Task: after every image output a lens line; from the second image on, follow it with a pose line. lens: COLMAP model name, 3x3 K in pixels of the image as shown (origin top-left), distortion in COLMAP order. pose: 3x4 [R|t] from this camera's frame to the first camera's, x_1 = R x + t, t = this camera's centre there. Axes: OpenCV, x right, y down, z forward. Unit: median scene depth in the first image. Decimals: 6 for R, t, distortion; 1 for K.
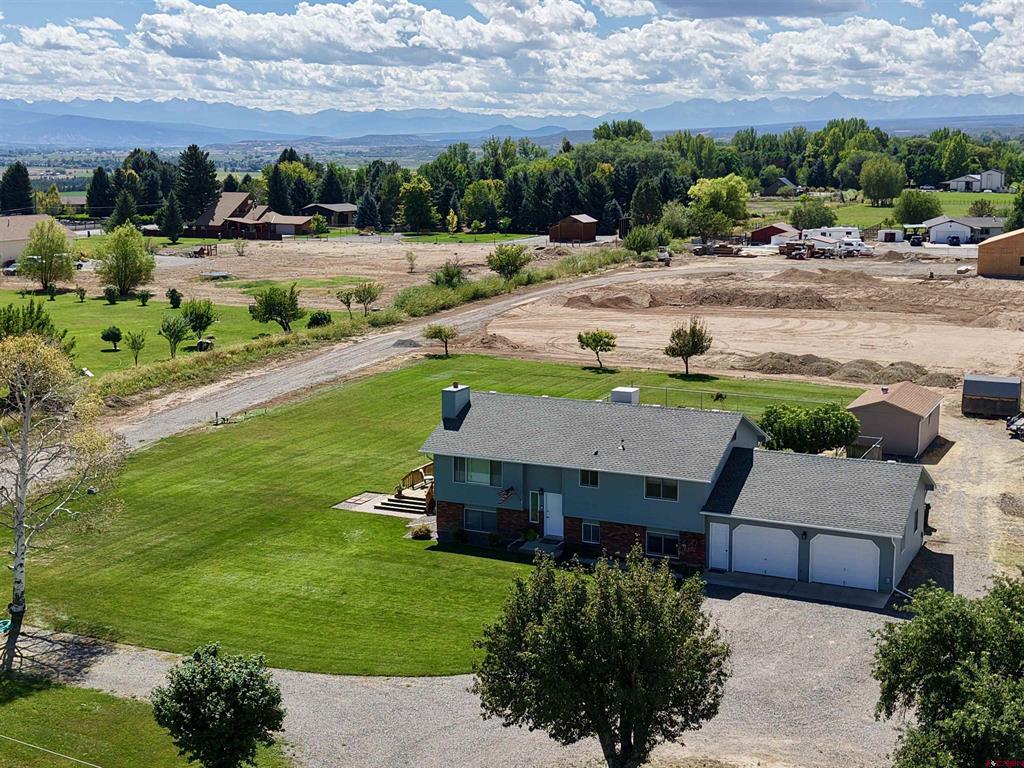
lens RADIAL K [[1340.7, 0, 512.0], [0, 1340.7, 384.0], [0, 0, 1]] dist [0.191406, -0.800834]
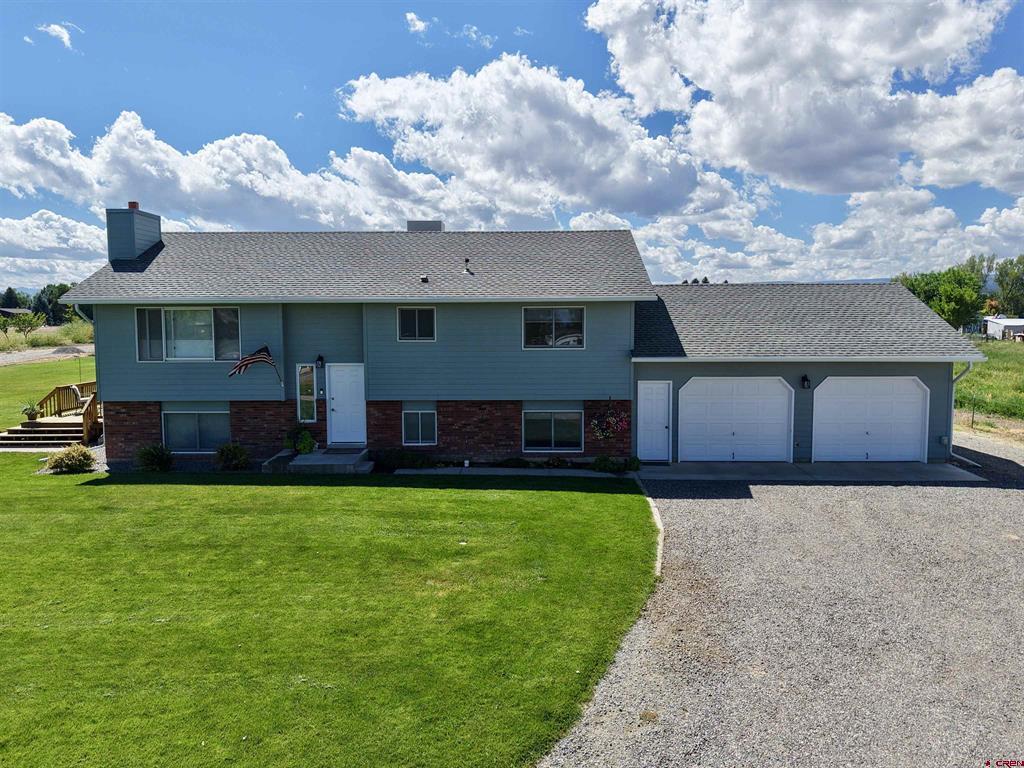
lens RADIAL K [[764.1, 0, 512.0], [0, 764.1, 384.0], [0, 0, 1]] dist [0.006395, -0.003293]
pose [[0.906656, -0.035488, 0.420376, -0.019881], [0.072651, 0.994703, -0.072718, 0.061102], [-0.415569, 0.096471, 0.904431, 0.358060]]
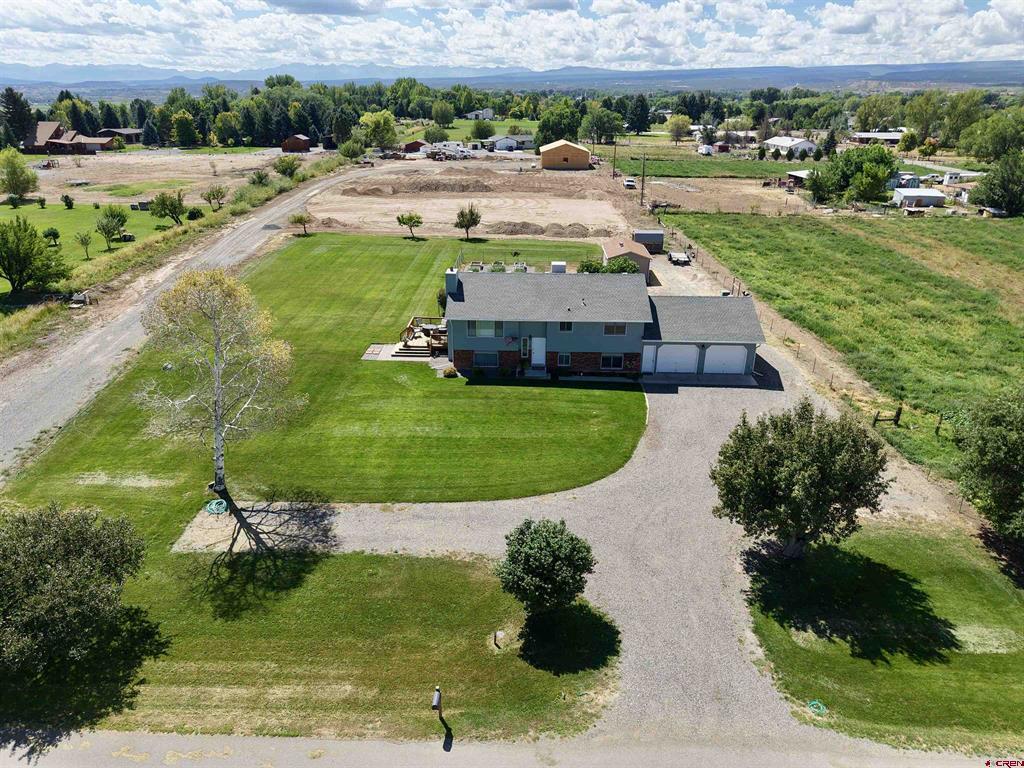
lens RADIAL K [[700.7, 0, 509.6], [0, 700.7, 354.0], [0, 0, 1]] dist [-0.010211, -0.006912]
pose [[0.911435, -0.128275, 0.390936, -0.162976], [0.054172, 0.979300, 0.195032, -0.029732], [-0.407861, -0.156582, 0.899517, 0.151690]]
